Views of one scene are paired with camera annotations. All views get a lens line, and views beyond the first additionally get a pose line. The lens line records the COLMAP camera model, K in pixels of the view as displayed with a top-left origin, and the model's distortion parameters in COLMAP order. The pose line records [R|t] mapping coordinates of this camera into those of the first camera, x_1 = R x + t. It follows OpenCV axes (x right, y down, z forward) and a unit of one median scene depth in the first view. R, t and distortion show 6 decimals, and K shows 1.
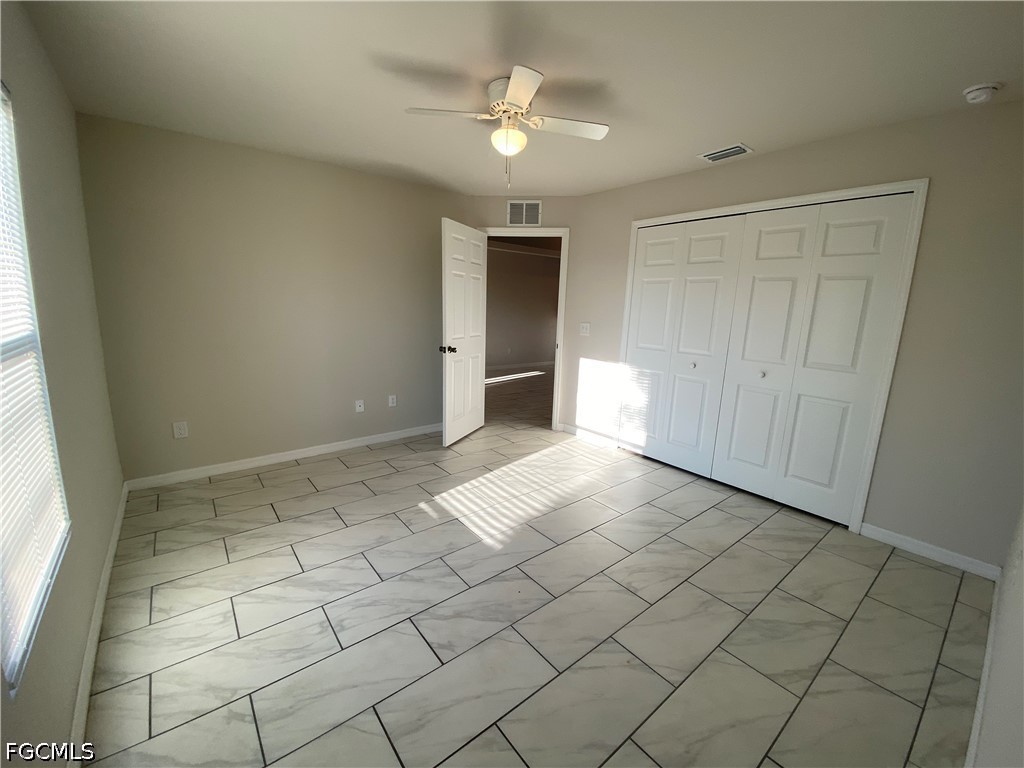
lens RADIAL K [[413.7, 0, 510.6], [0, 413.7, 382.8], [0, 0, 1]] dist [0.003746, -0.011816]
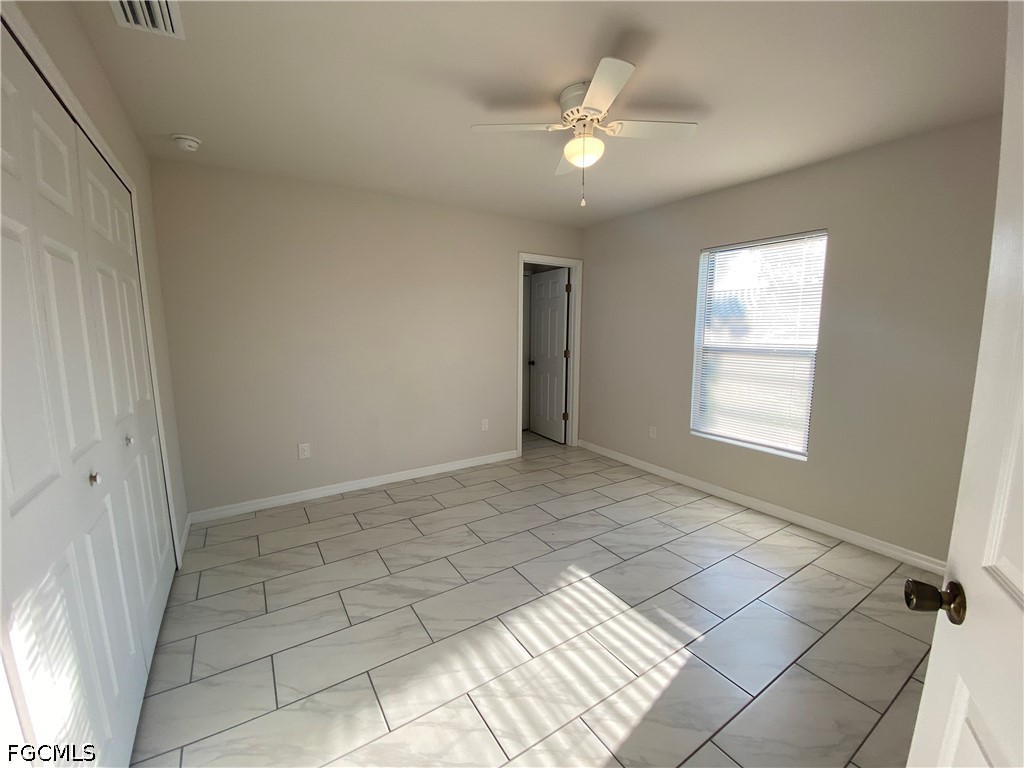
lens RADIAL K [[413.7, 0, 515.3], [0, 413.7, 385.0], [0, 0, 1]] dist [0.003746, -0.011816]
pose [[-0.995646, -0.036406, 0.085808, 0.032516], [-0.007166, 0.947744, 0.318952, -0.293155], [-0.092936, 0.316948, -0.943878, 1.539627]]
